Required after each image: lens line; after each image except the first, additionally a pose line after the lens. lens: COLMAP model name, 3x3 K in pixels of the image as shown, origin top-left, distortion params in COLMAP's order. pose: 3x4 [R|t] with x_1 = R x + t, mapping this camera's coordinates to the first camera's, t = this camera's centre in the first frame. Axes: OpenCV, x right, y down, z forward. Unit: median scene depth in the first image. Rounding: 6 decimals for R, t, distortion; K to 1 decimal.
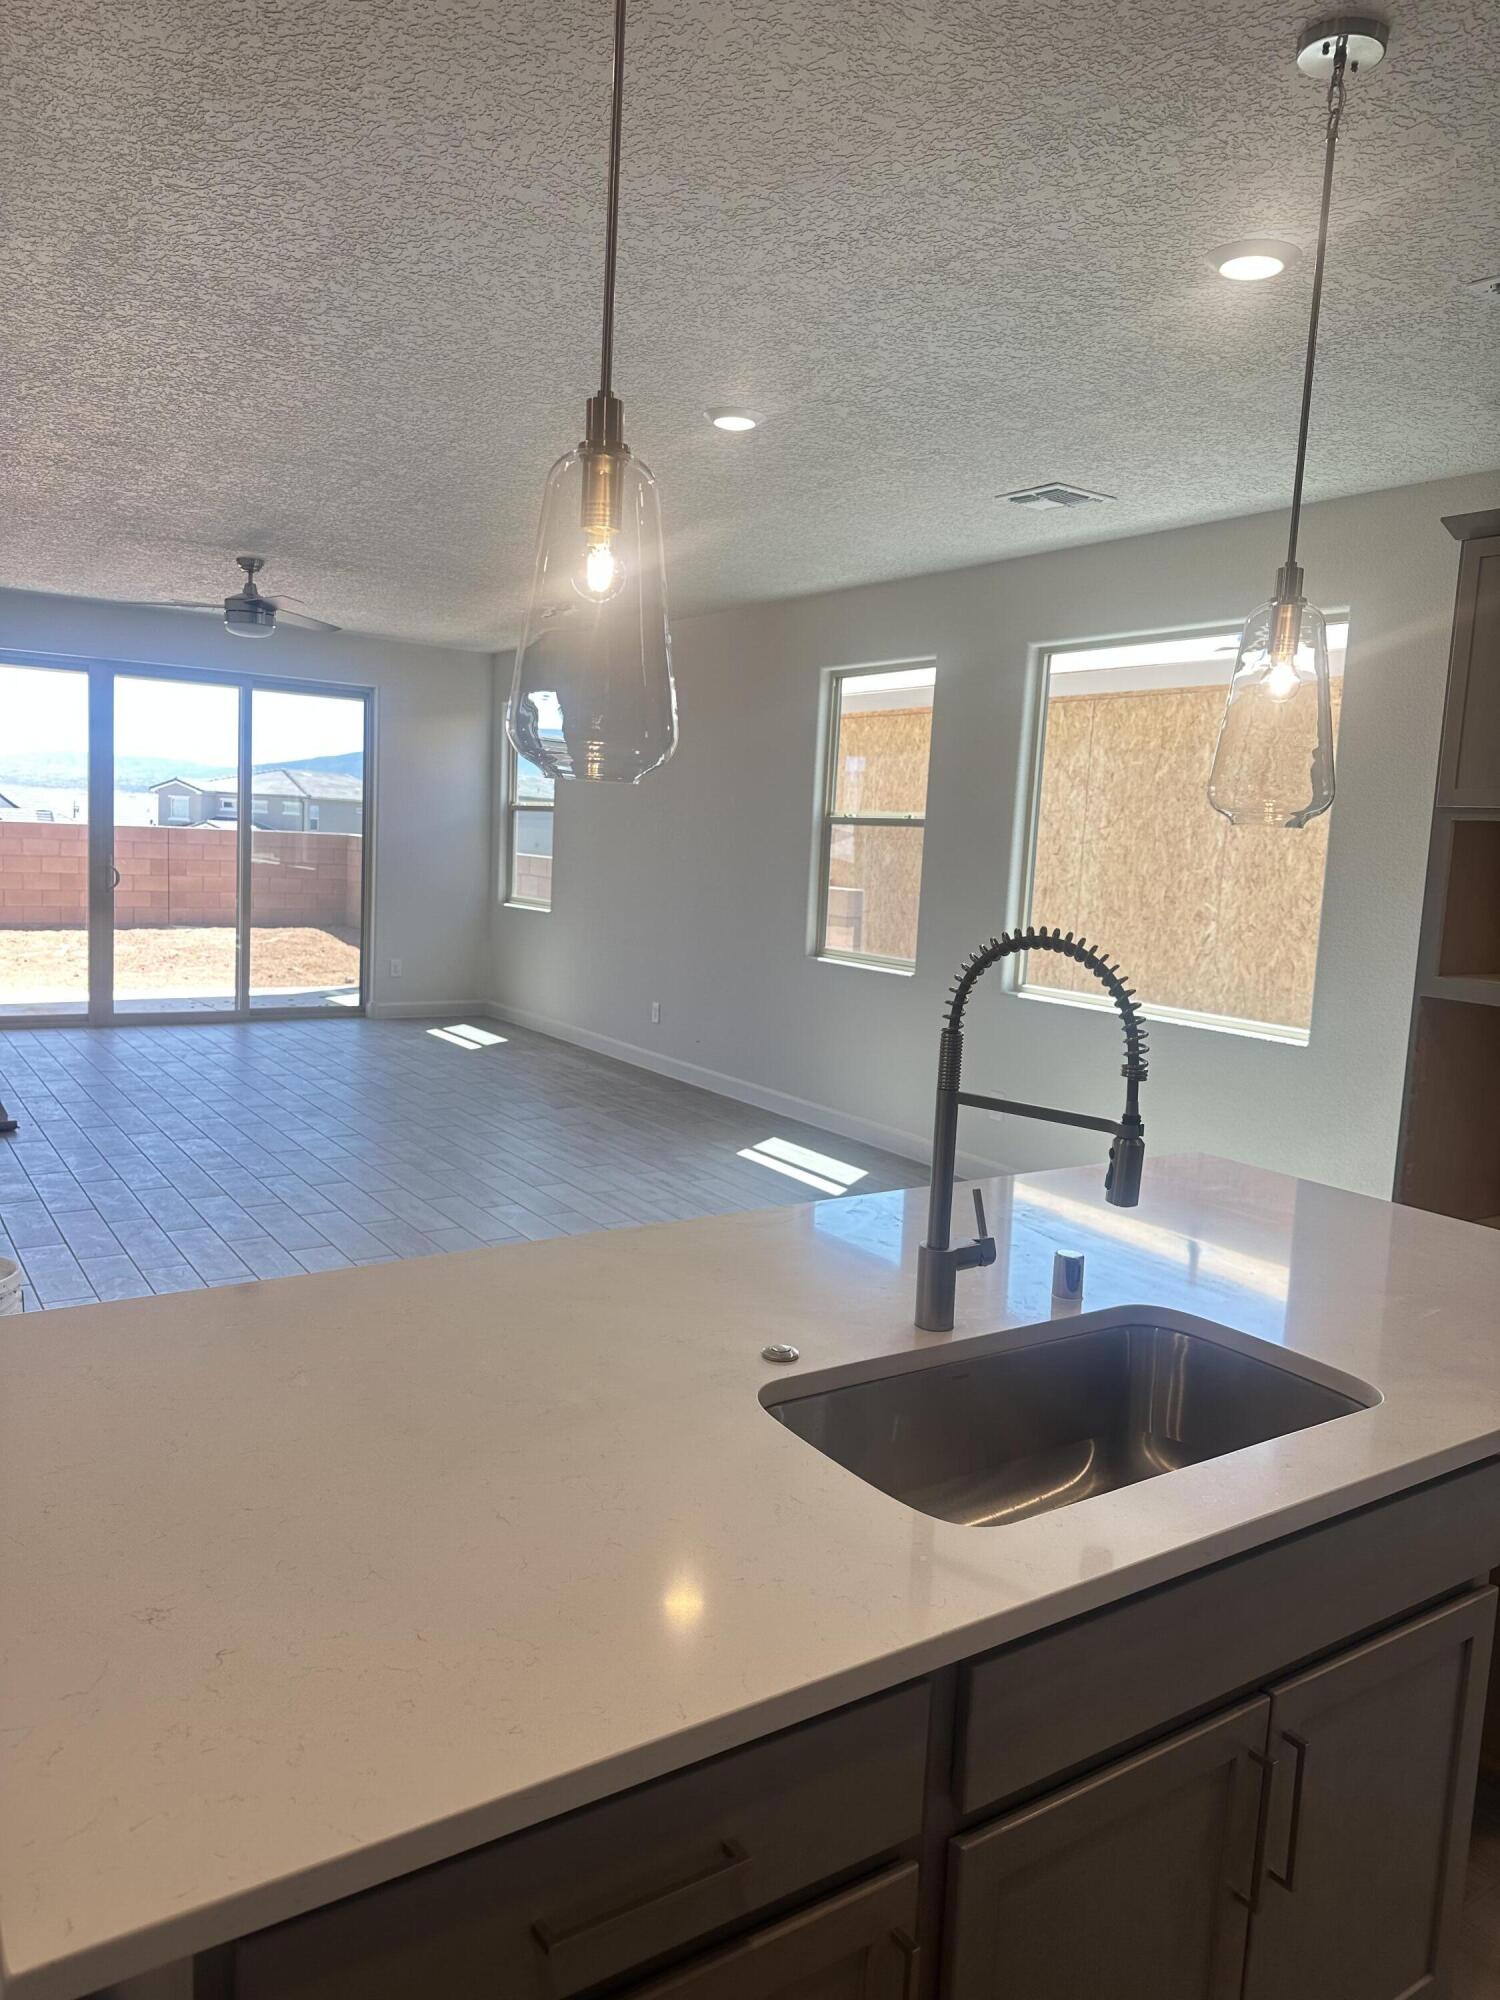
lens RADIAL K [[1429.5, 0, 743.2], [0, 1429.5, 1000.4], [0, 0, 1]] dist [0.032774, -0.037619]
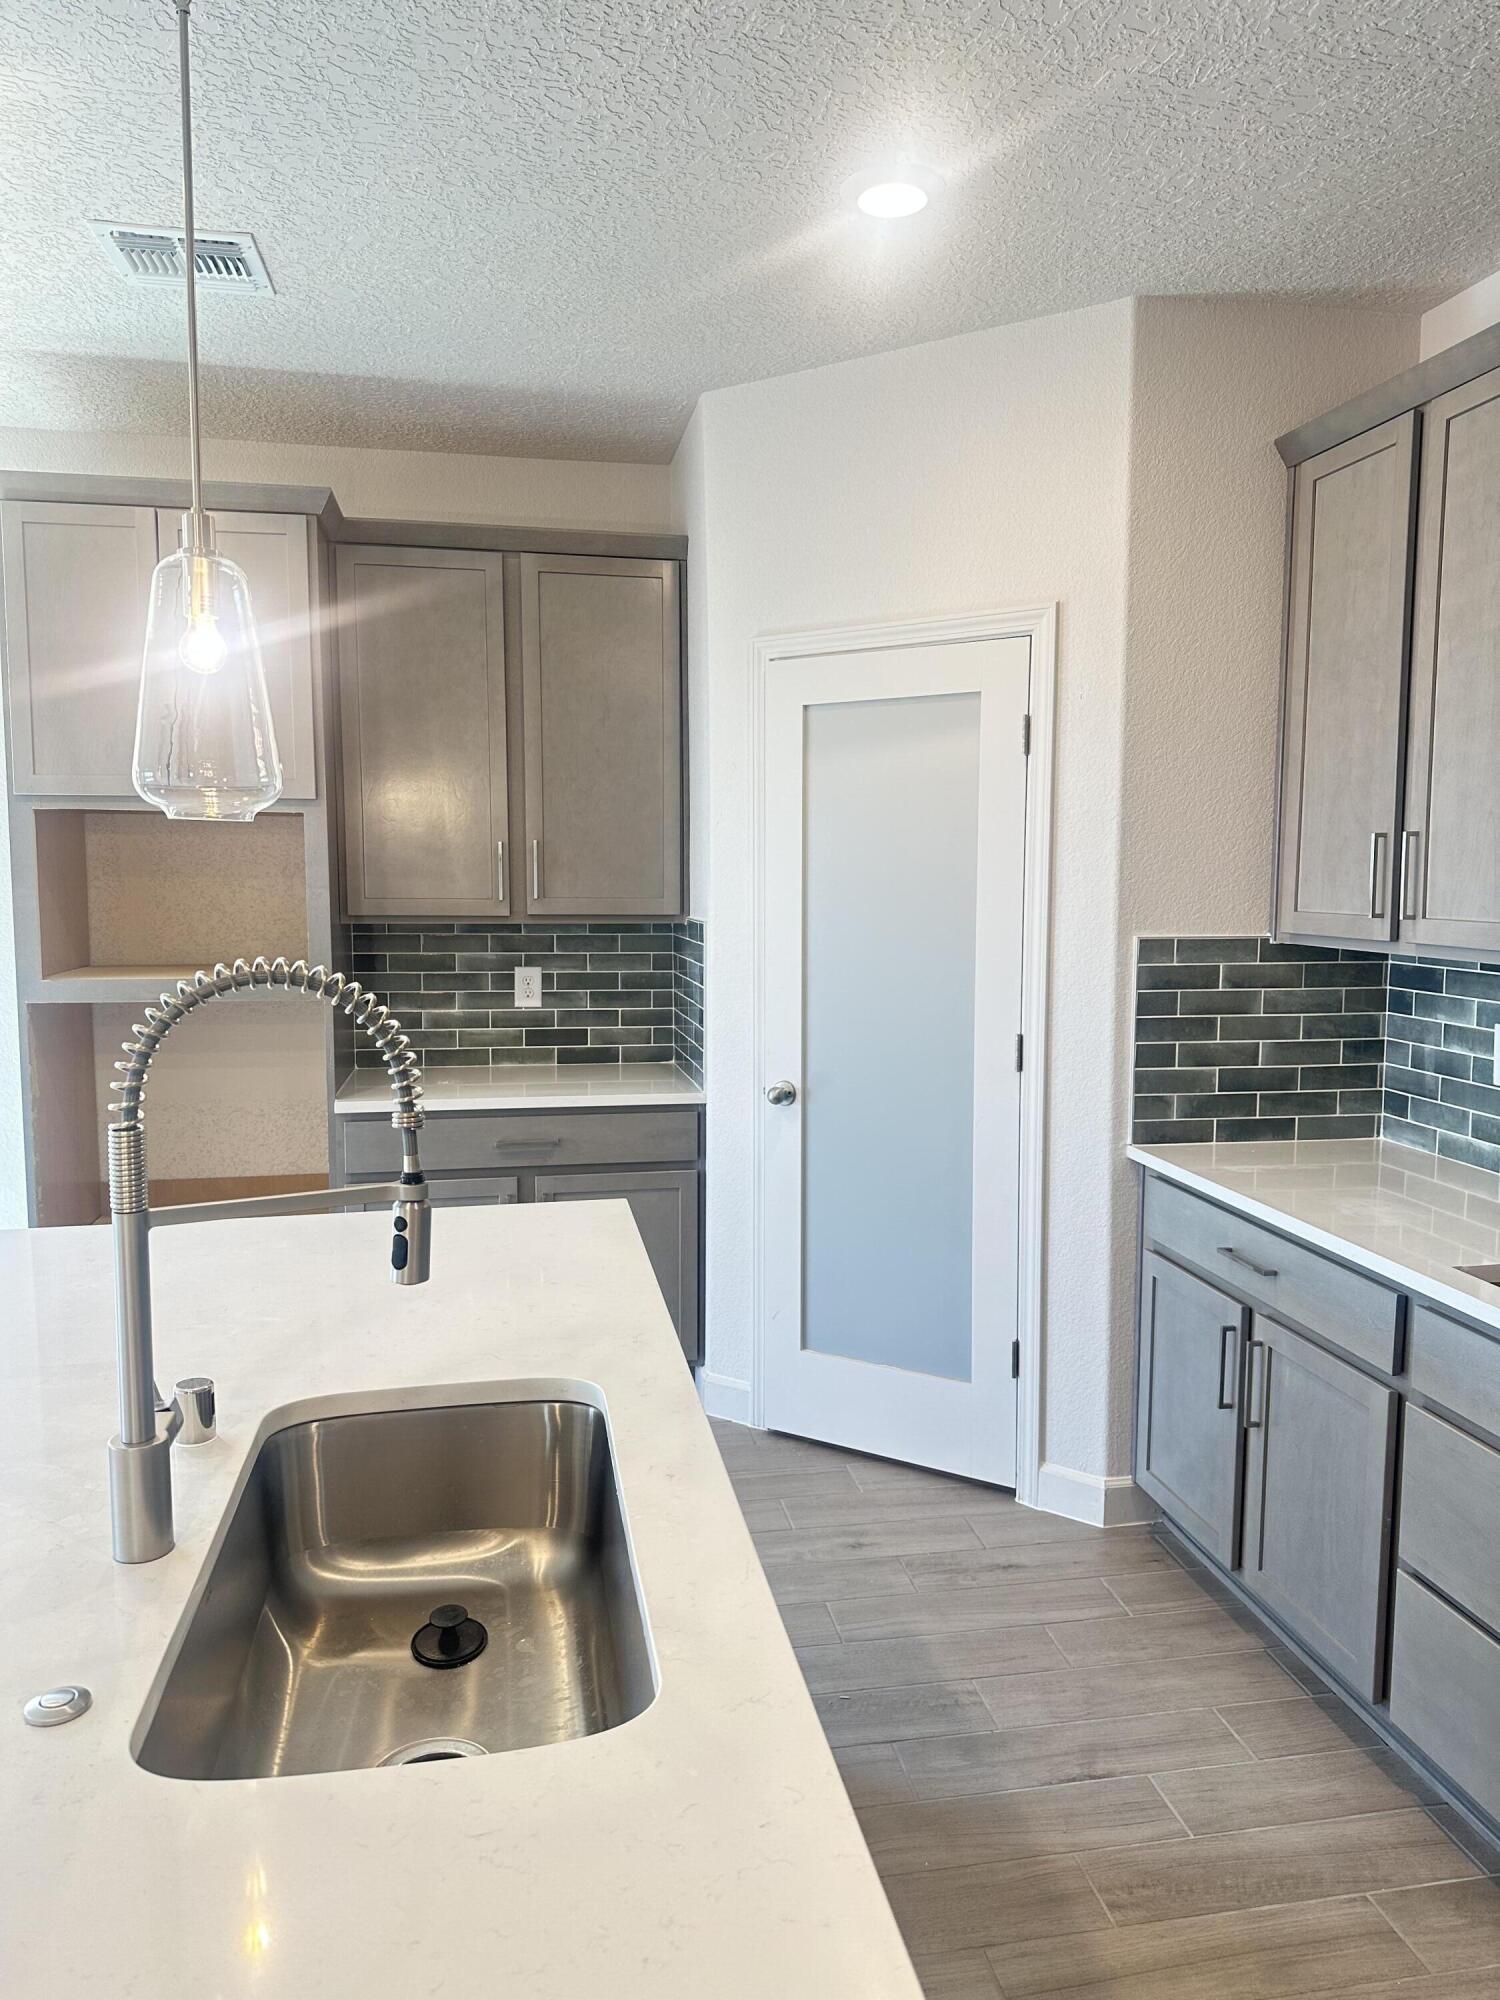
lens RADIAL K [[1429.5, 0, 749.4], [0, 1429.5, 1002.1], [0, 0, 1]] dist [0.032774, -0.037619]
pose [[0.389984, -0.130005, 0.911598, -0.261036], [0.119865, 0.988727, 0.089726, -0.044773], [-0.912987, 0.074277, 0.401171, 0.328522]]
